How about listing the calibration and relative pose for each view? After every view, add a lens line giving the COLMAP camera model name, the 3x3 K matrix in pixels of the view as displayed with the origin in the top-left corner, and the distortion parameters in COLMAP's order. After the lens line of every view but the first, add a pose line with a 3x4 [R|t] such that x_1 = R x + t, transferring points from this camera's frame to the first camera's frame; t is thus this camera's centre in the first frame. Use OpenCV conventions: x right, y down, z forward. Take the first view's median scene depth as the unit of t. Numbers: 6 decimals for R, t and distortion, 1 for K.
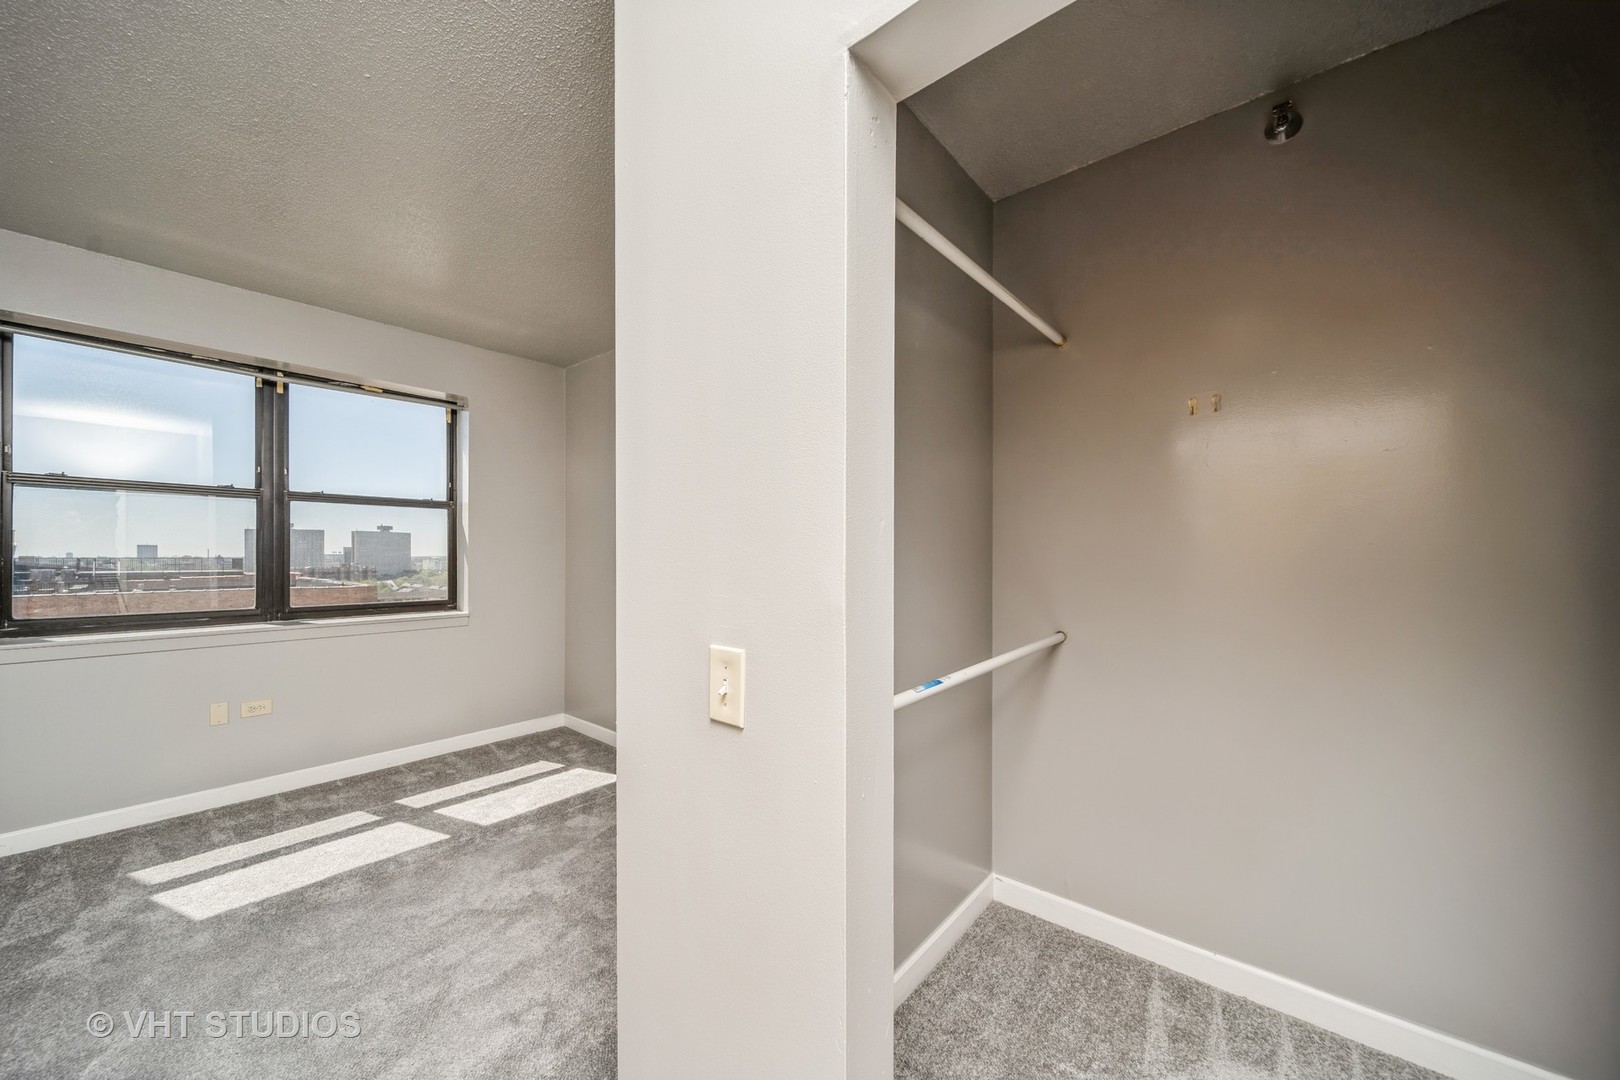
lens RADIAL K [[583.9, 0, 798.2], [0, 583.9, 558.4], [0, 0, 1]] dist [-0.001519, -0.000964]
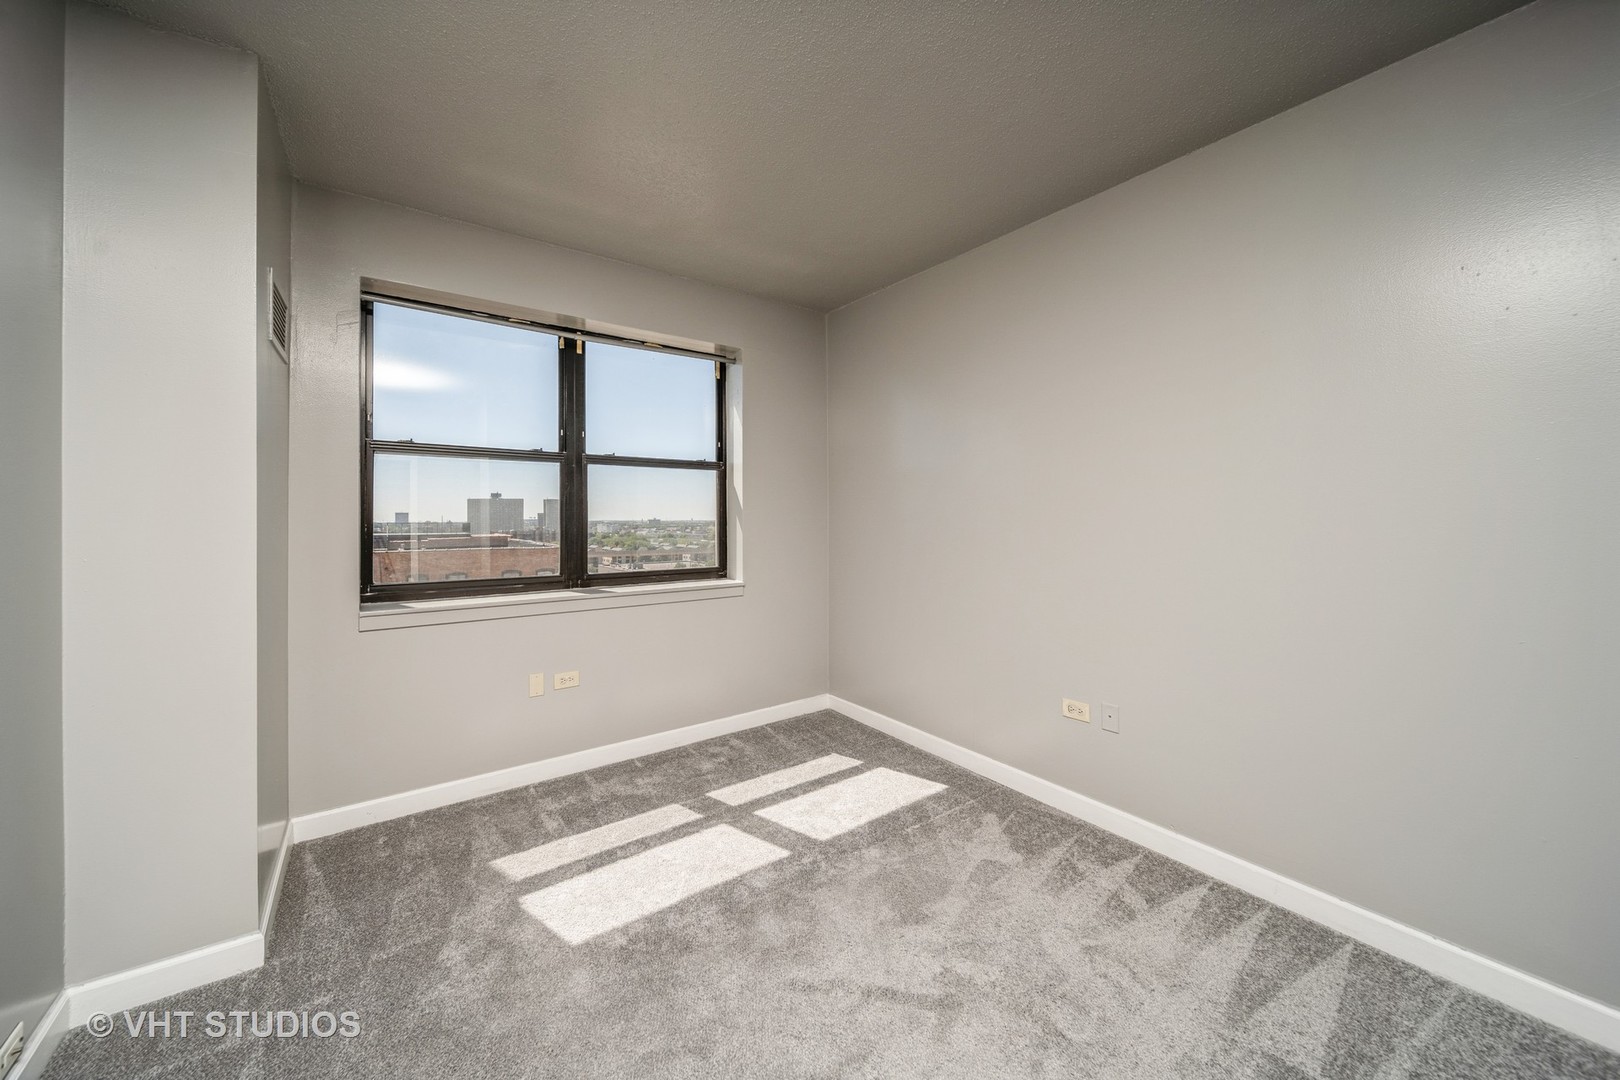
lens RADIAL K [[573.7, 0, 793.0], [0, 573.7, 518.5], [0, 0, 1]] dist [-0.000342, -0.000041]
pose [[0.970780, -0.004833, -0.239922, -0.327207], [0.003483, 0.999976, -0.006049, -0.001279], [0.239946, 0.005037, 0.970773, 0.165698]]
